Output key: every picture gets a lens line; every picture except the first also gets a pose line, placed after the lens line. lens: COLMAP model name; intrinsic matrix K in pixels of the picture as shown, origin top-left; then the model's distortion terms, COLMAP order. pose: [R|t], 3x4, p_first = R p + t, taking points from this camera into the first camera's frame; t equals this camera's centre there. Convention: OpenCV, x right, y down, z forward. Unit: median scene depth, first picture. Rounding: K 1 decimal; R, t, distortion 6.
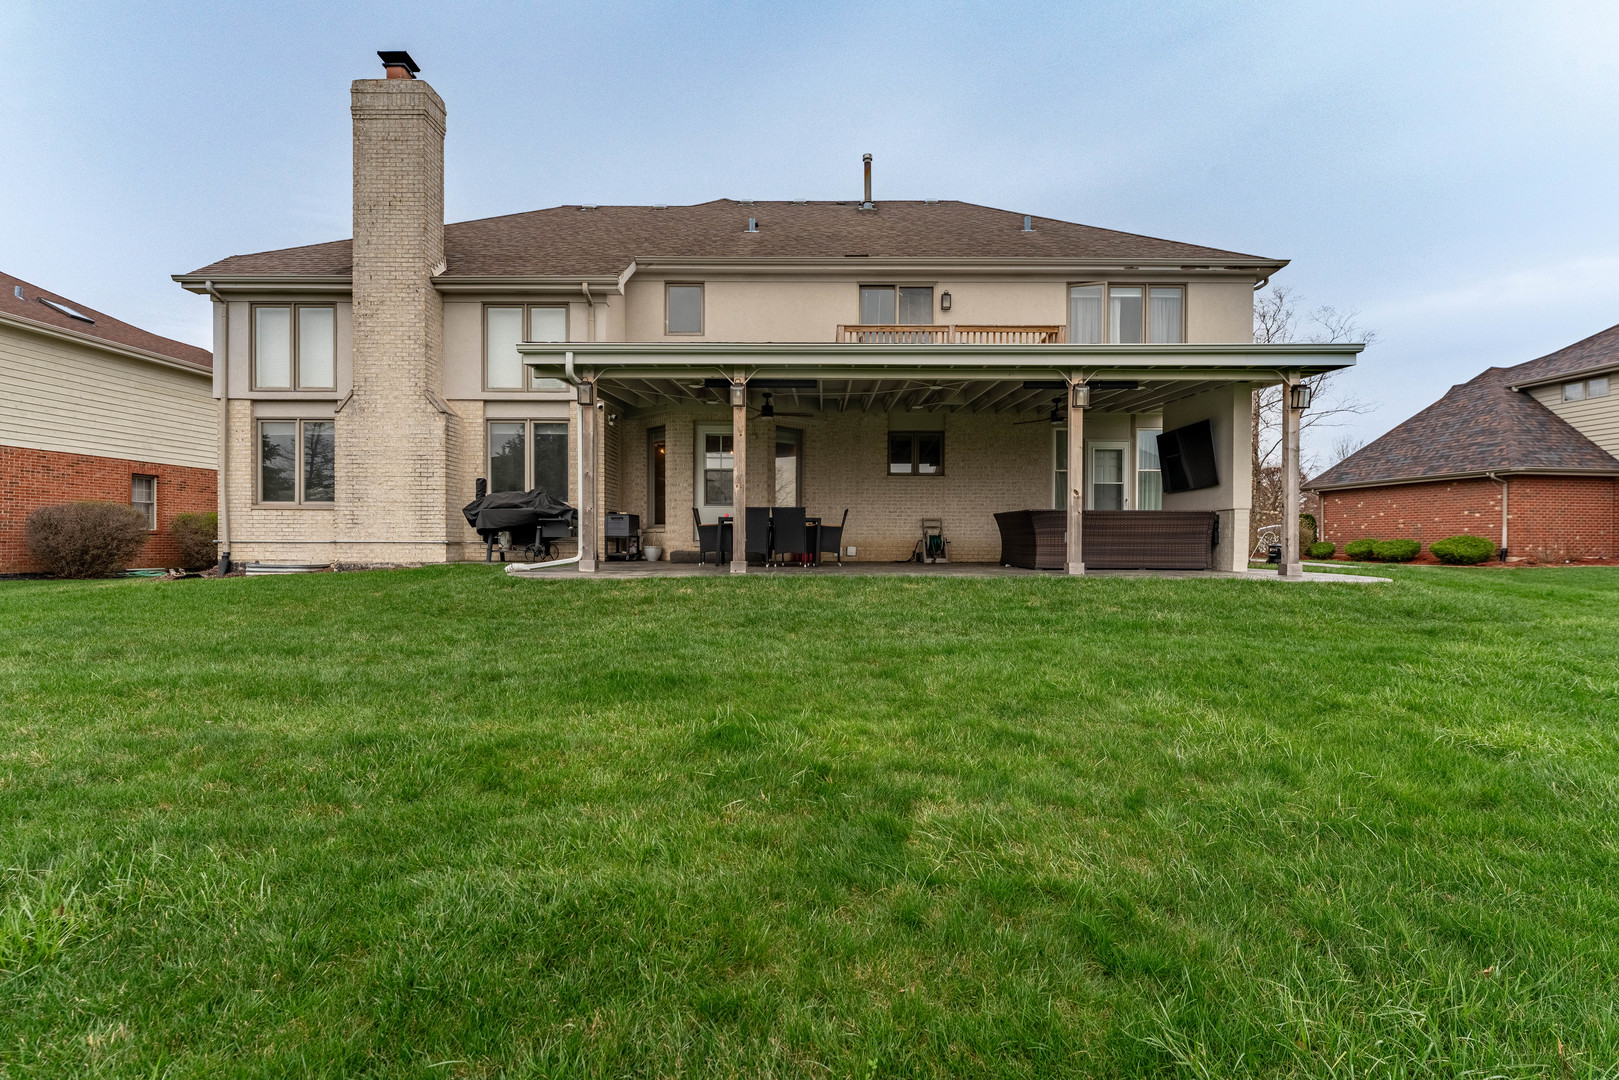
lens RADIAL K [[768.8, 0, 830.7], [0, 768.8, 543.9], [0, 0, 1]] dist [-0.000847, -0.000006]
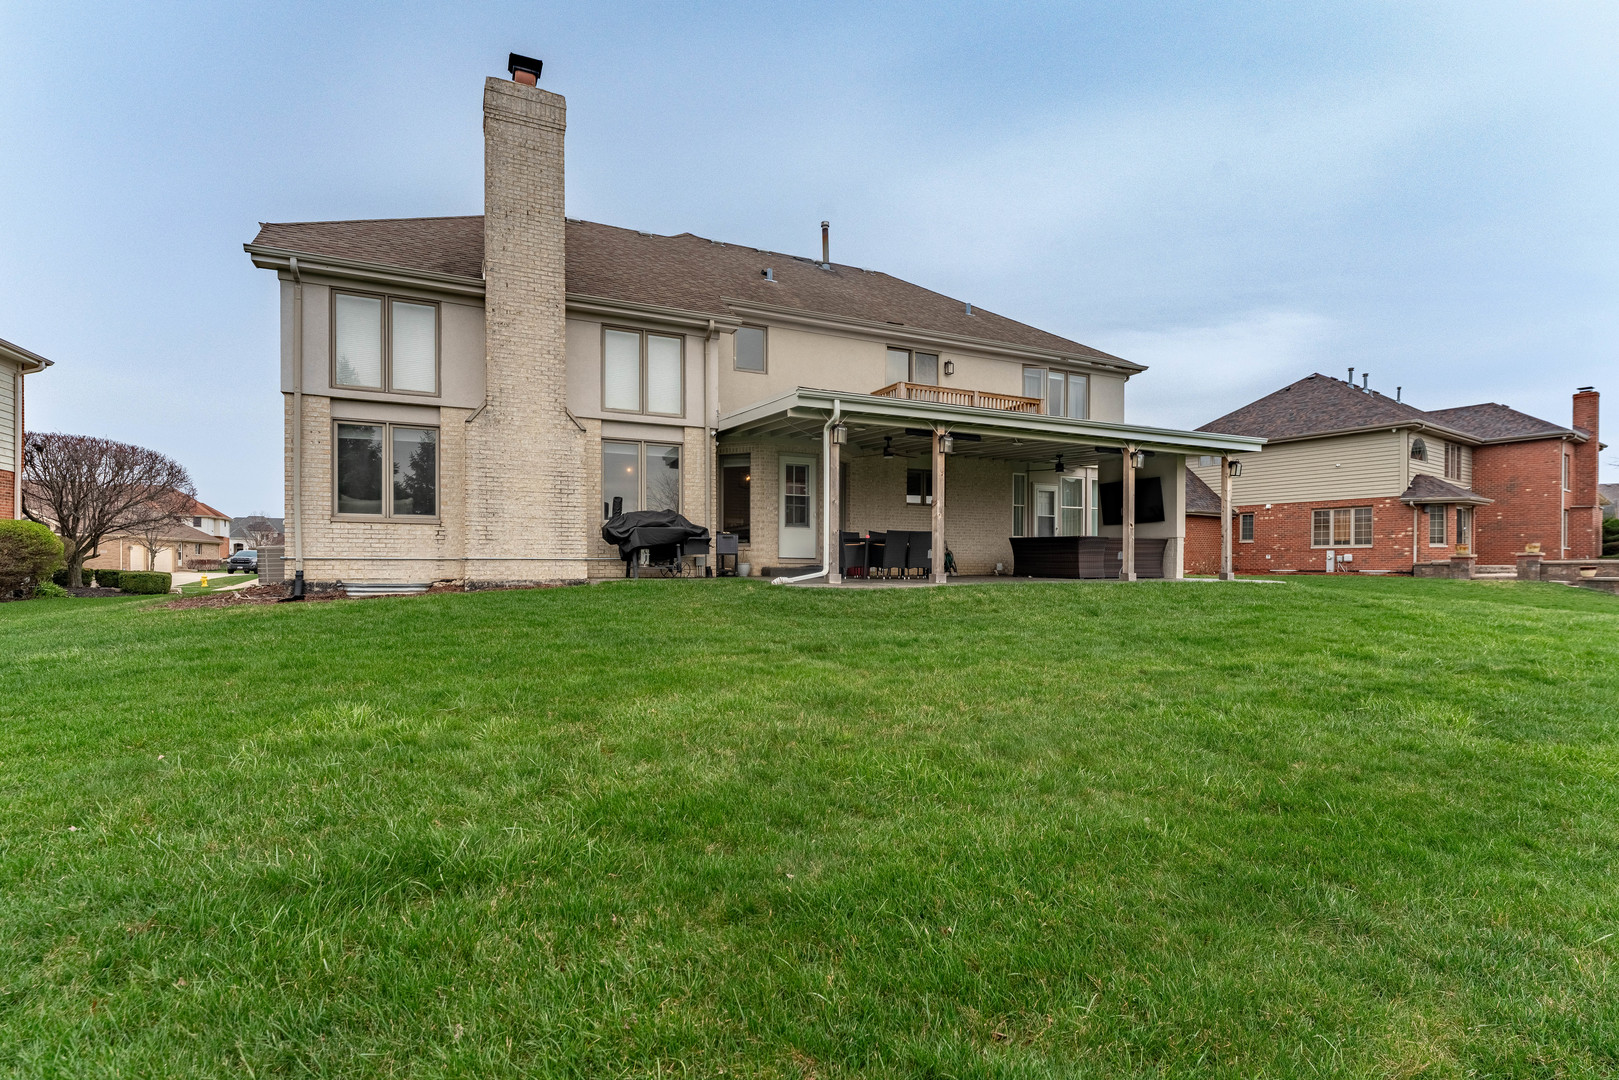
lens RADIAL K [[768.8, 0, 840.9], [0, 768.8, 566.4], [0, 0, 1]] dist [-0.000847, -0.000006]
pose [[0.894174, -0.003596, 0.447704, -0.626016], [0.002310, 0.999991, 0.003419, 0.004490], [-0.447713, -0.002023, 0.894175, -0.050982]]
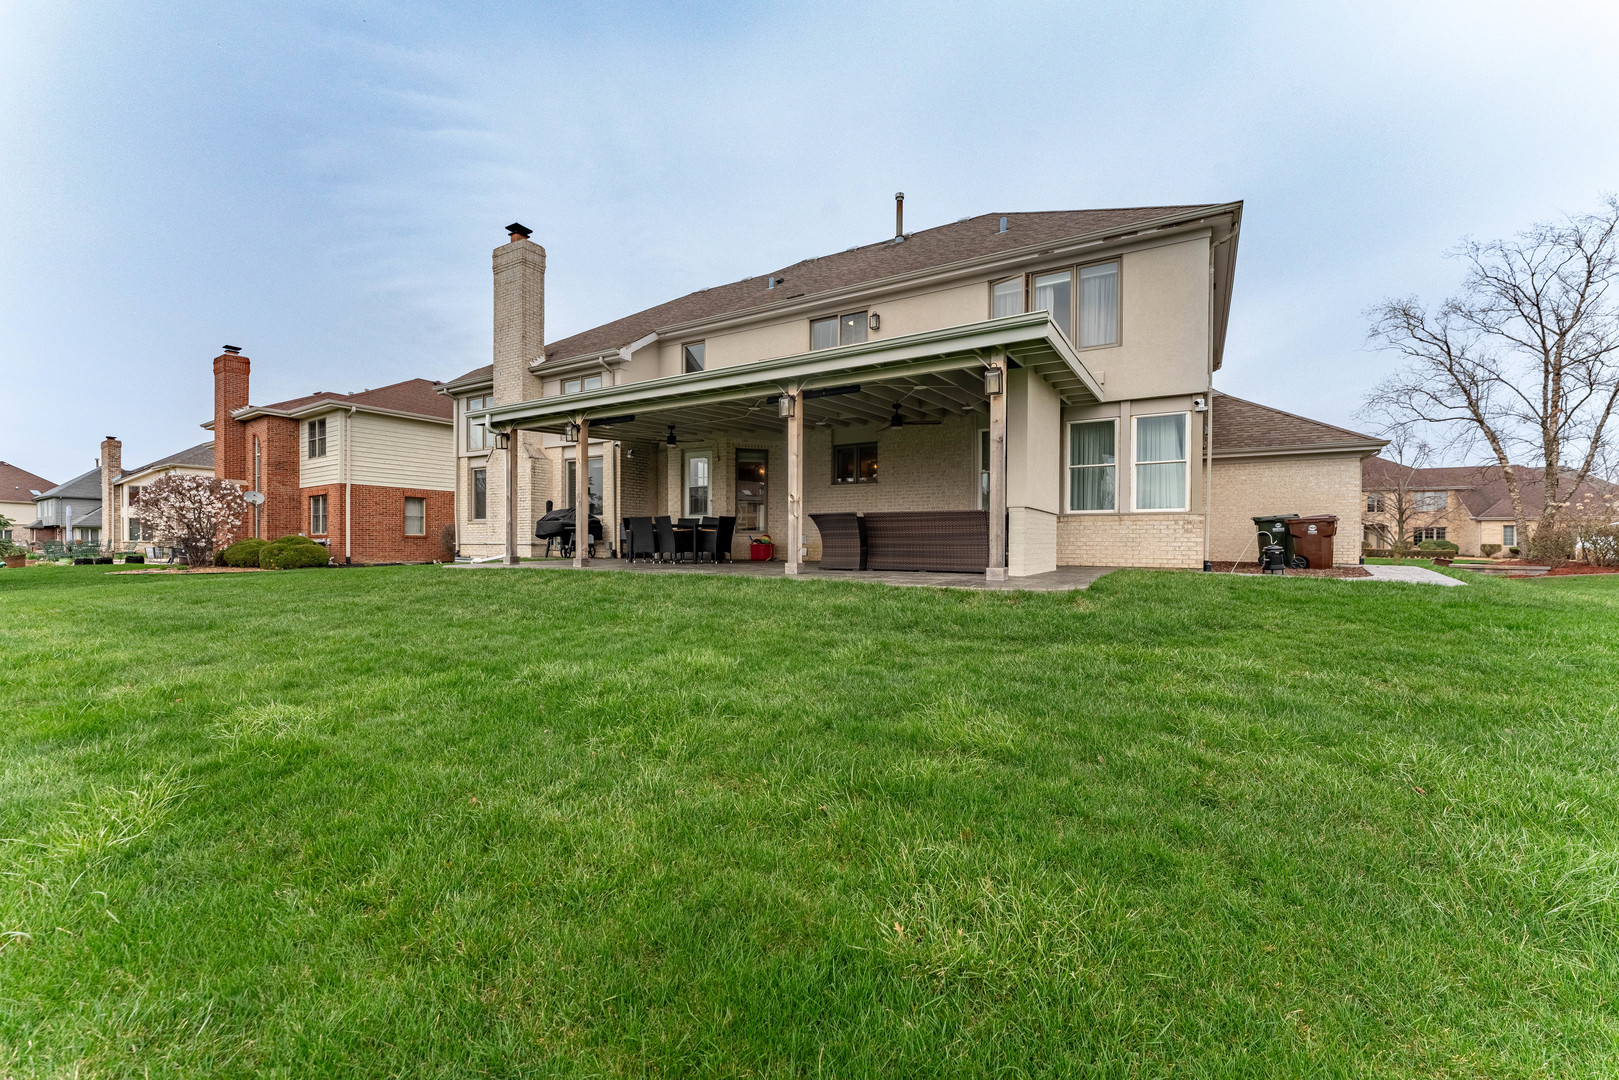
lens RADIAL K [[660.2, 0, 821.9], [0, 660.2, 545.8], [0, 0, 1]] dist [-0.001864, -0.000138]
pose [[0.859988, 0.000871, -0.510314, 0.613394], [-0.000005, 0.999999, 0.001698, -0.000917], [0.510314, -0.001457, 0.859987, 0.174752]]
